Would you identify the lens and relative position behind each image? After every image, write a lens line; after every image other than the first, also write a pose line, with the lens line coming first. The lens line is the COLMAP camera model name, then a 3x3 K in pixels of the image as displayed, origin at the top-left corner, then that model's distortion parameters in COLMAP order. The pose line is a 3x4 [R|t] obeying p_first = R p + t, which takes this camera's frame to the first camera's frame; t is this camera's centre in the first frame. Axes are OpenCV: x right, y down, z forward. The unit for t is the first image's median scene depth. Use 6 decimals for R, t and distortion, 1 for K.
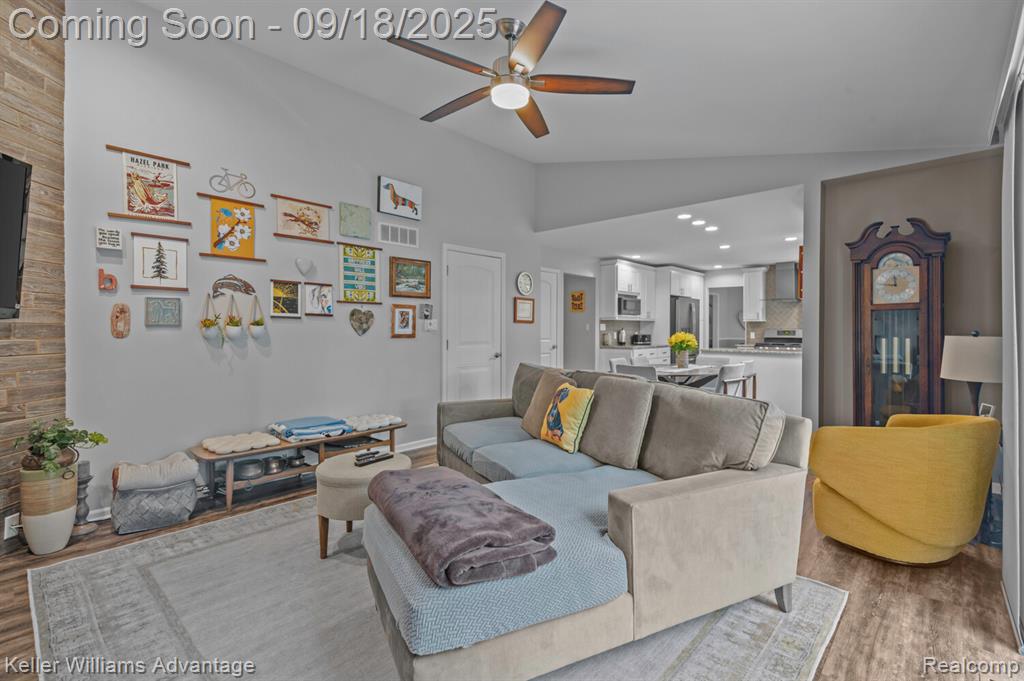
lens RADIAL K [[470.4, 0, 512.1], [0, 470.4, 335.8], [0, 0, 1]] dist [0.003308, 0.000644]
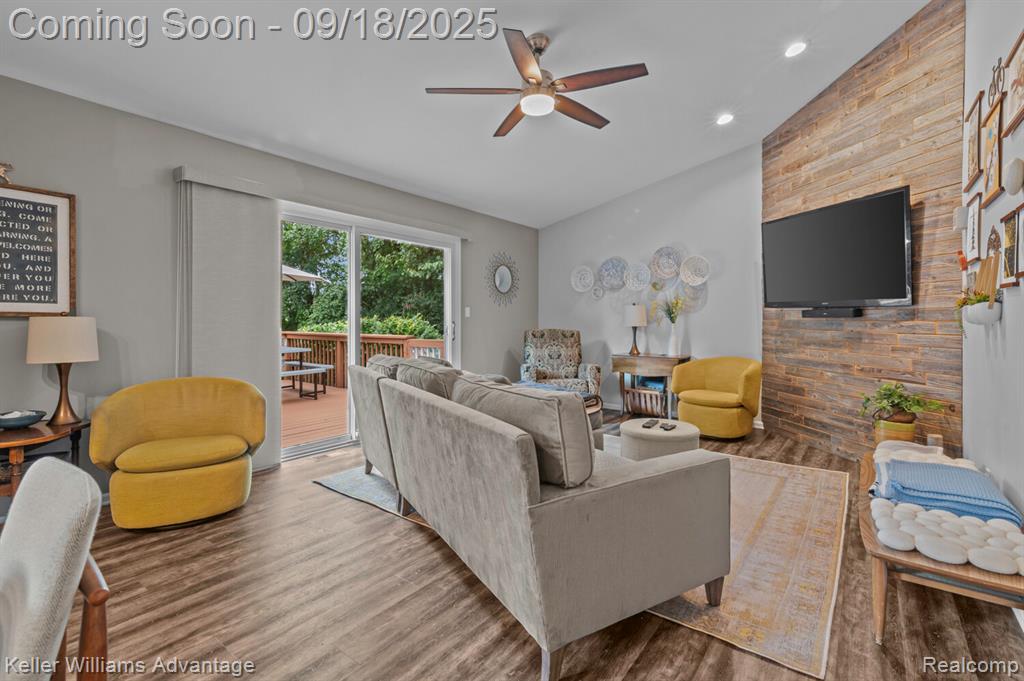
lens RADIAL K [[470.4, 0, 514.9], [0, 470.4, 319.3], [0, 0, 1]] dist [0.003308, 0.000644]
pose [[-0.995191, -0.003058, -0.097907, 0.161120], [-0.003845, 0.999962, 0.007844, -0.003770], [0.097879, 0.008183, -0.995165, 2.106997]]
